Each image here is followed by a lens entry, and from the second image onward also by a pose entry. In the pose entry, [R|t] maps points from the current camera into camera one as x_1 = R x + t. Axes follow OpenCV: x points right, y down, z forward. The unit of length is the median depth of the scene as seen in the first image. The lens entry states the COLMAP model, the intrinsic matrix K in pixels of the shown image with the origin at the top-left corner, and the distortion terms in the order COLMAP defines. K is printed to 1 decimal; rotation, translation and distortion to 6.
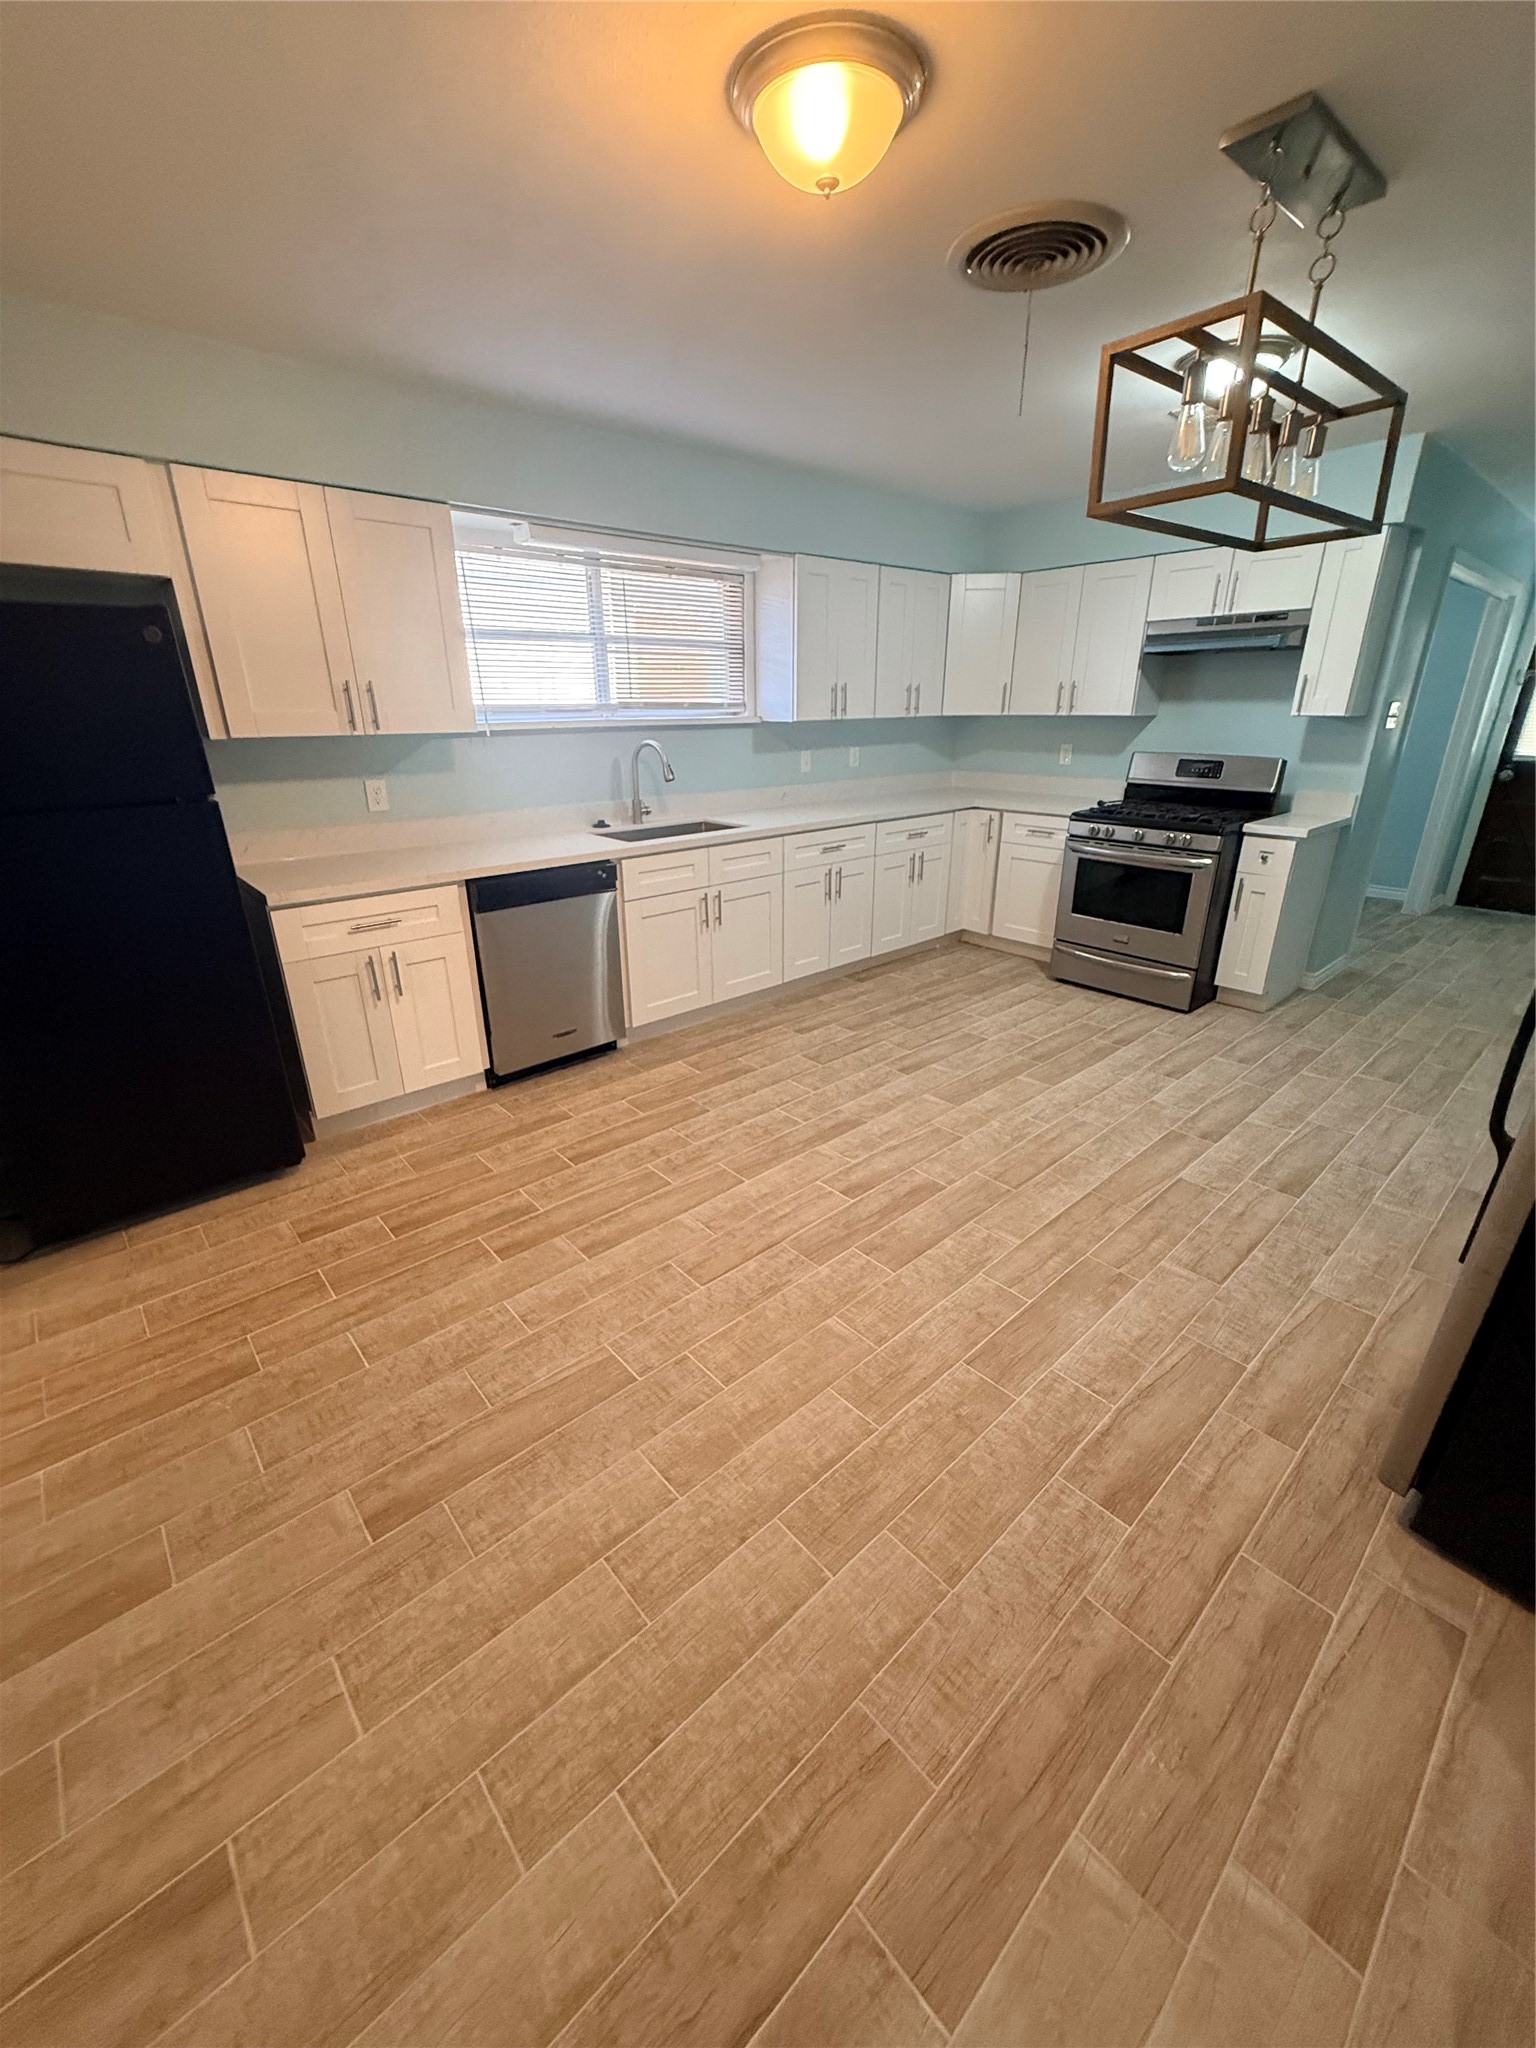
lens RADIAL K [[815.3, 0, 763.4], [0, 815.3, 1025.7], [0, 0, 1]] dist [-0.001463, -0.000437]
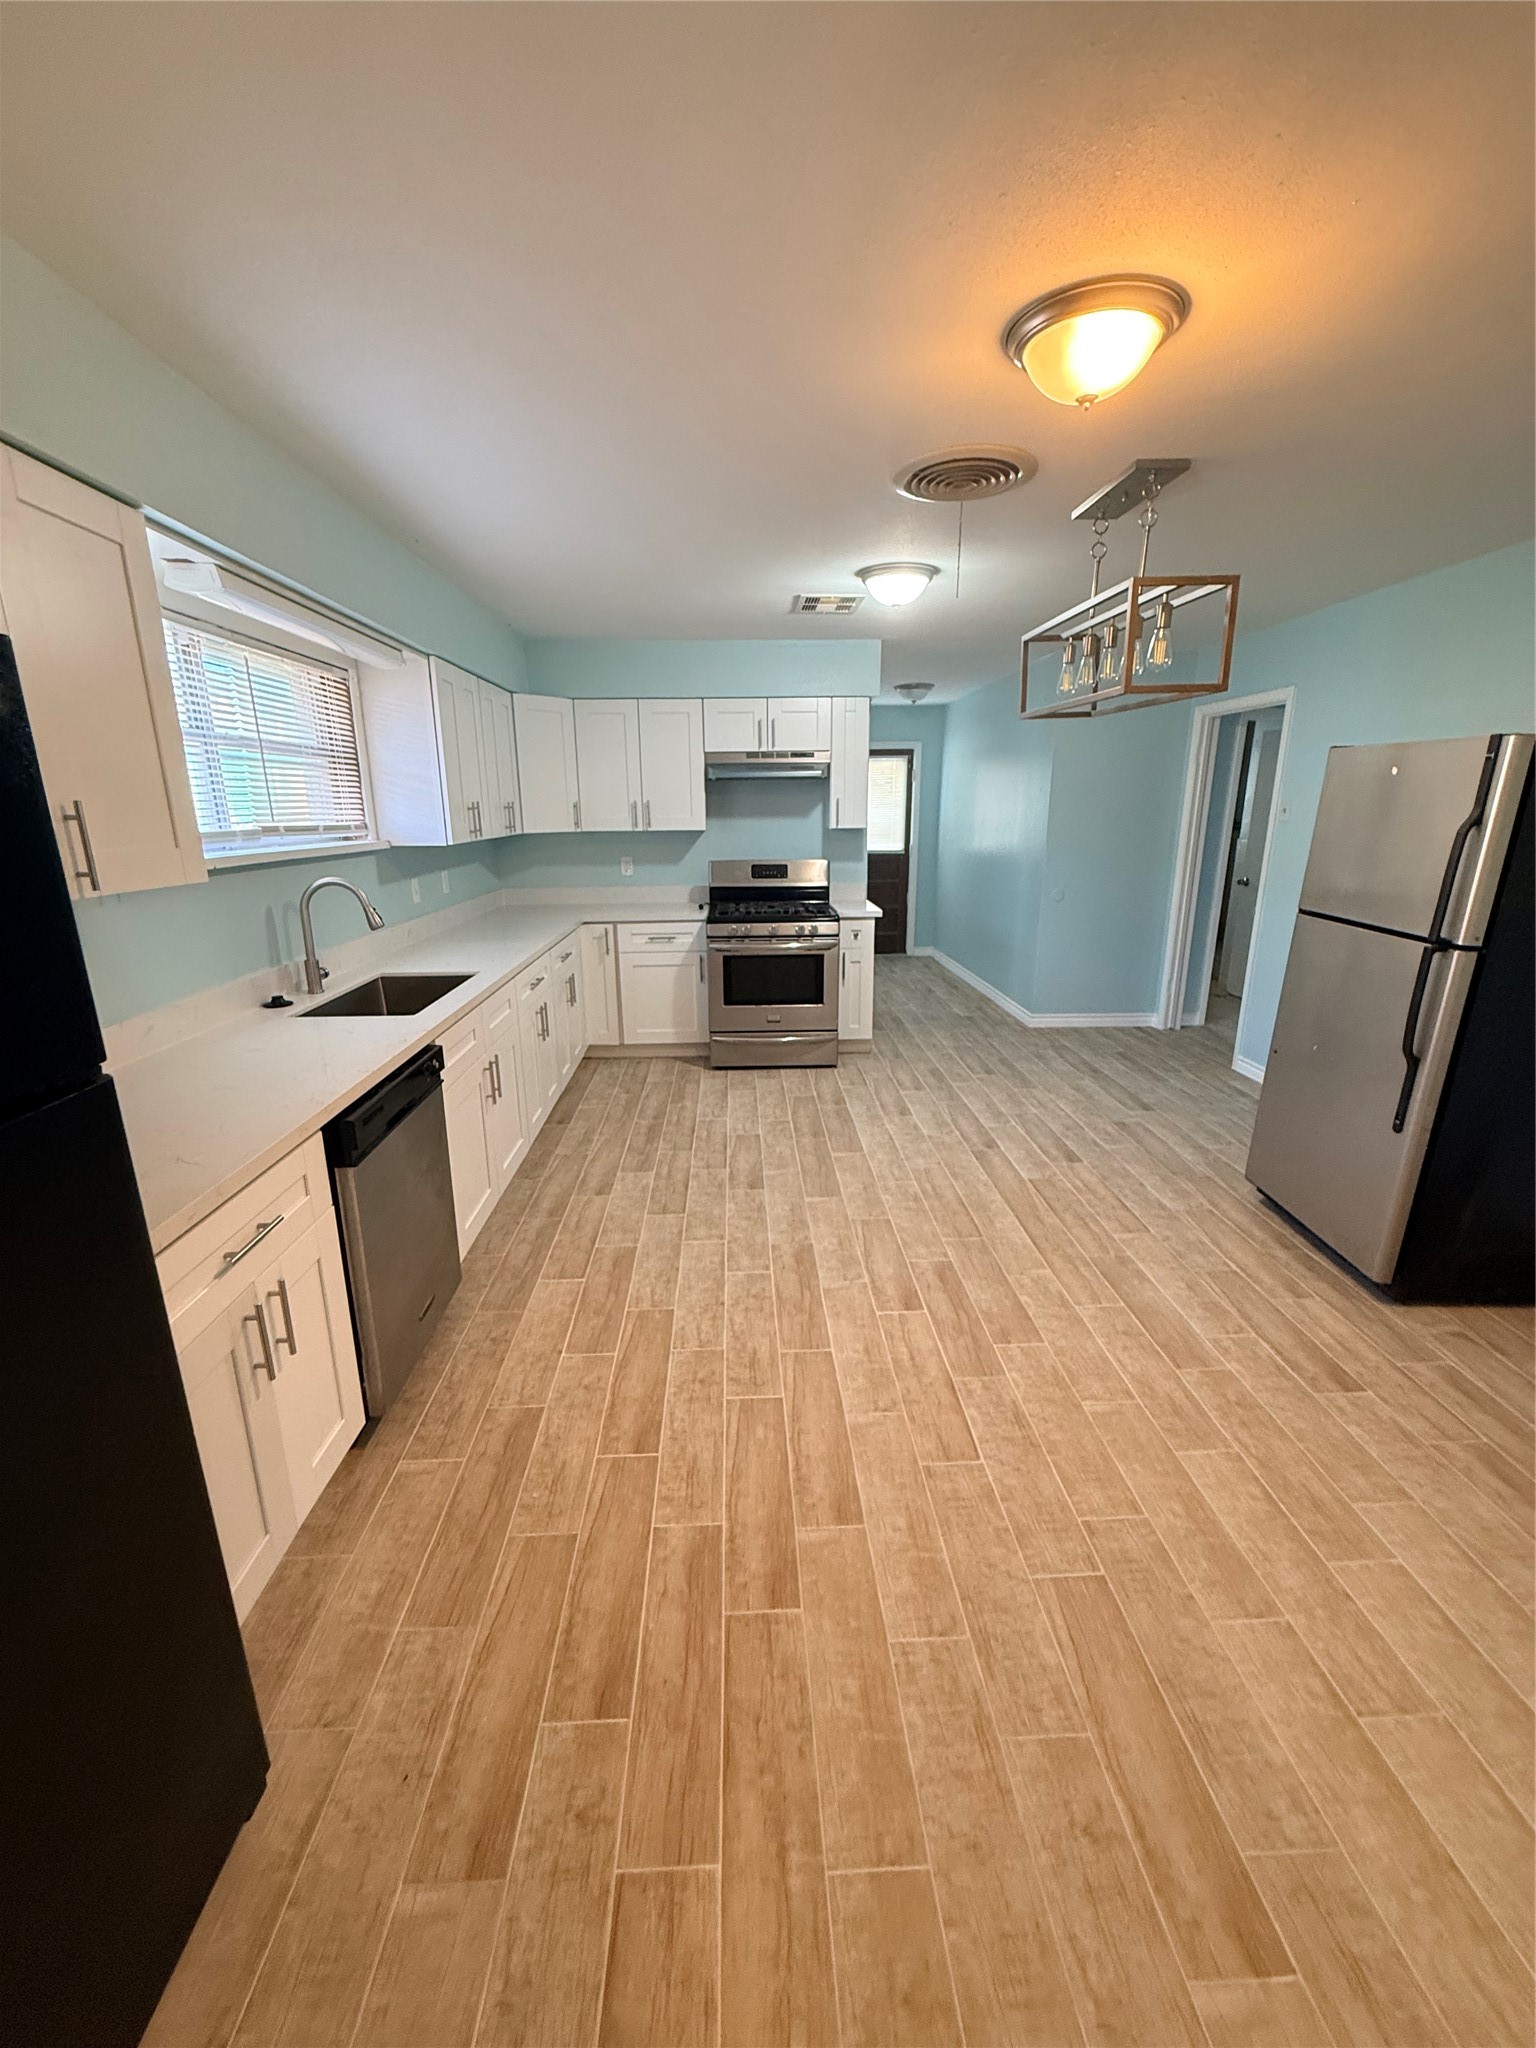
lens RADIAL K [[817.0, 0, 763.5], [0, 817.0, 1023.9], [0, 0, 1]] dist [-0.000932, -0.000169]
pose [[0.636227, -0.196496, 0.746059, -0.541670], [0.287626, 0.957718, 0.006960, -0.143187], [-0.715882, 0.210158, 0.665843, 0.322775]]
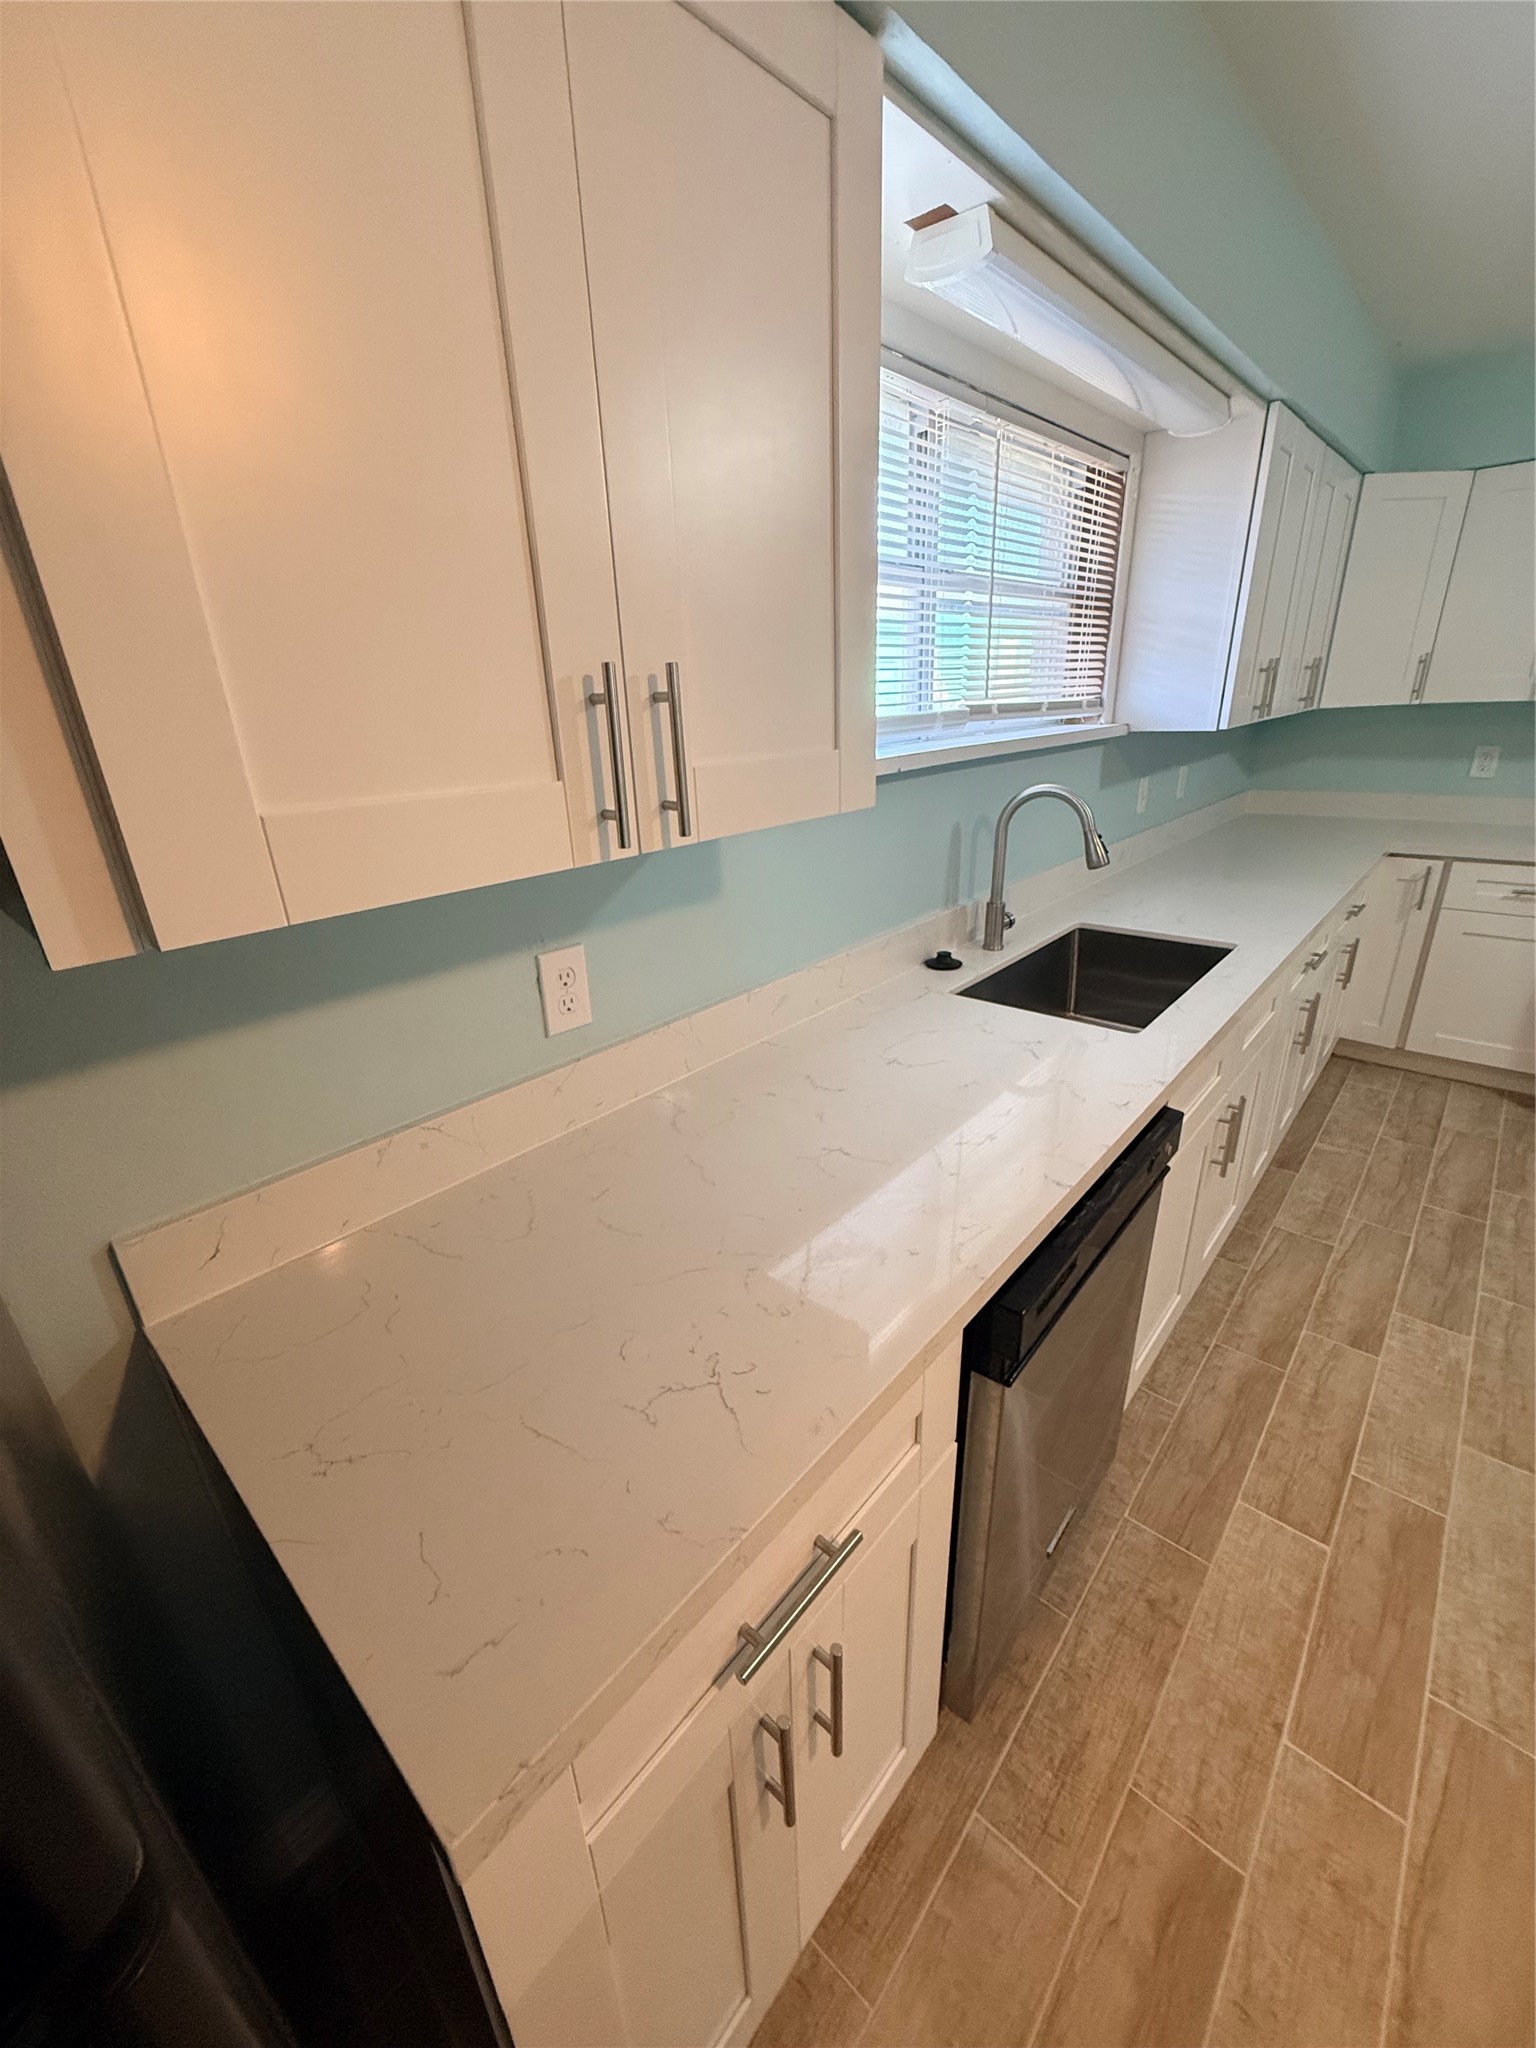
lens RADIAL K [[817.0, 0, 763.5], [0, 817.0, 1023.9], [0, 0, 1]] dist [-0.000932, -0.000169]
pose [[0.992793, -0.075091, 0.093397, -0.424954], [0.075243, 0.997163, 0.001897, -0.262767], [-0.093274, 0.005144, 0.995627, 0.634680]]
